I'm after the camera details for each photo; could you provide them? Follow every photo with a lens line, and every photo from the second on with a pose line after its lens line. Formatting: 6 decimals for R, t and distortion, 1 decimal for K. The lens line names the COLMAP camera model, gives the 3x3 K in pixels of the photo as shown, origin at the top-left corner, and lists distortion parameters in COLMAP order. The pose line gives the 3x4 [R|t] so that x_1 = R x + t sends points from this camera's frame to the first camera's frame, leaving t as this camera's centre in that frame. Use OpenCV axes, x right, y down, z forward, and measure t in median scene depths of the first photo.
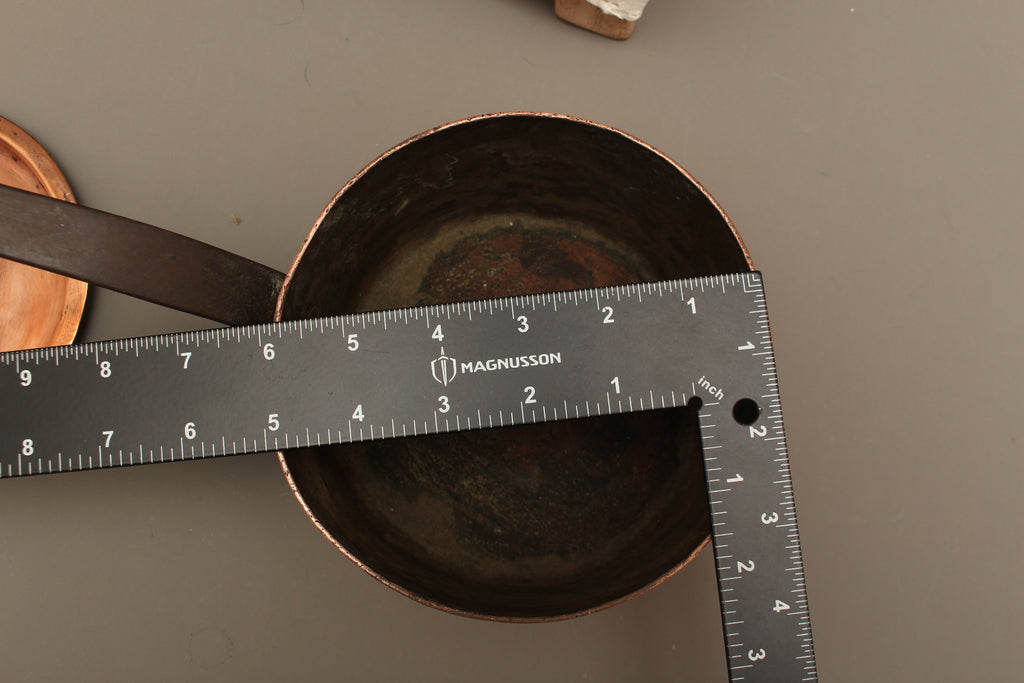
lens RADIAL K [[918.1, 0, 512.0], [0, 918.1, 341.5], [0, 0, 1]] dist [-0.186855, 0.158426]
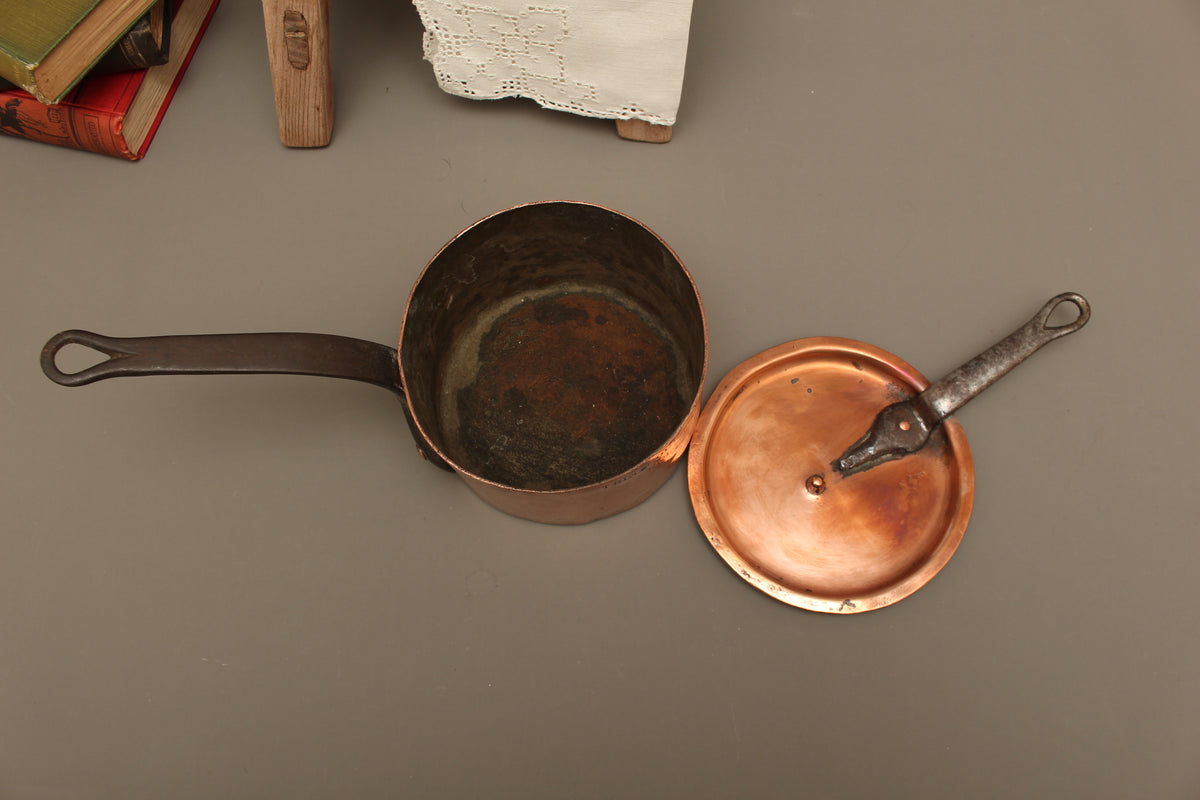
lens RADIAL K [[981.6, 0, 600.0], [0, 981.6, 400.0], [0, 0, 1]] dist [-0.158718, 0.121727]
pose [[0.935654, -0.344733, 0.075564, -0.061538], [0.352771, 0.919744, -0.172115, 0.352375], [-0.010166, 0.187697, 0.982174, -0.548778]]
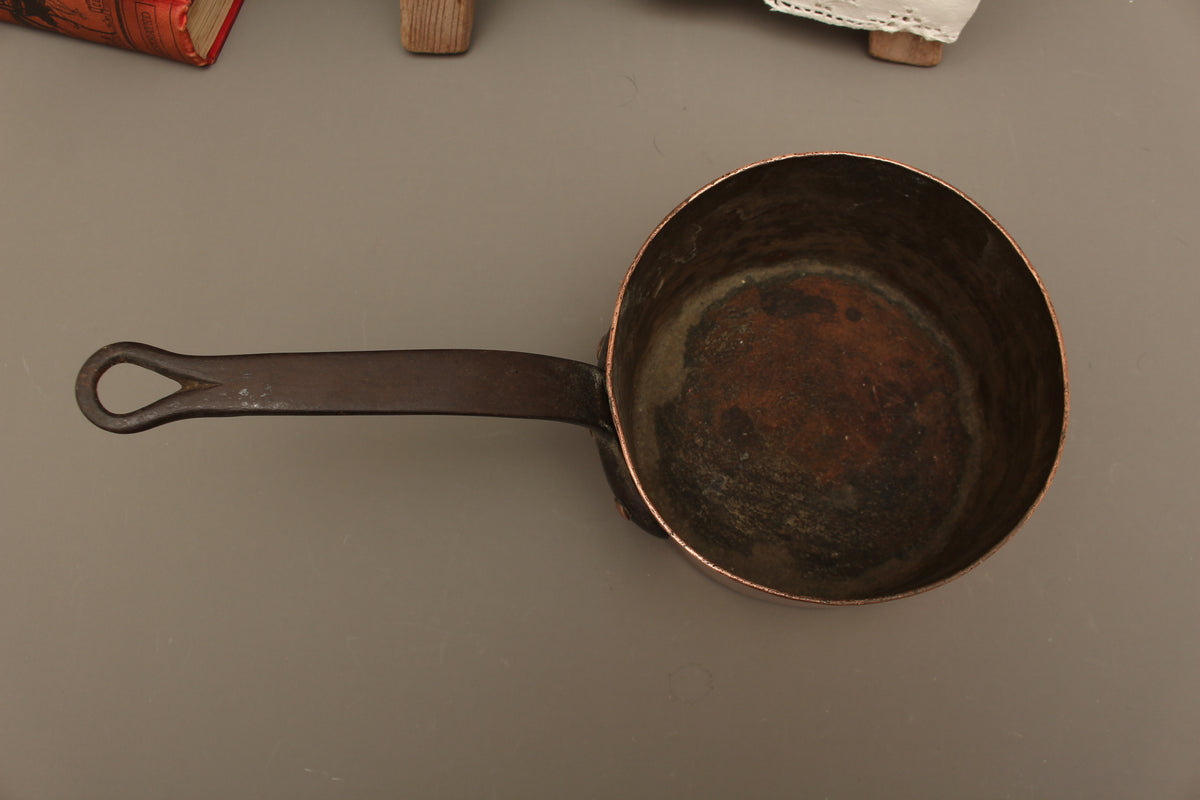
lens RADIAL K [[981.6, 0, 600.0], [0, 981.6, 400.0], [0, 0, 1]] dist [-0.158718, 0.121727]
pose [[0.949216, -0.314598, 0.004058, -0.218236], [0.313480, 0.944587, -0.097399, 0.063312], [0.026809, 0.093725, 0.995237, -0.130003]]
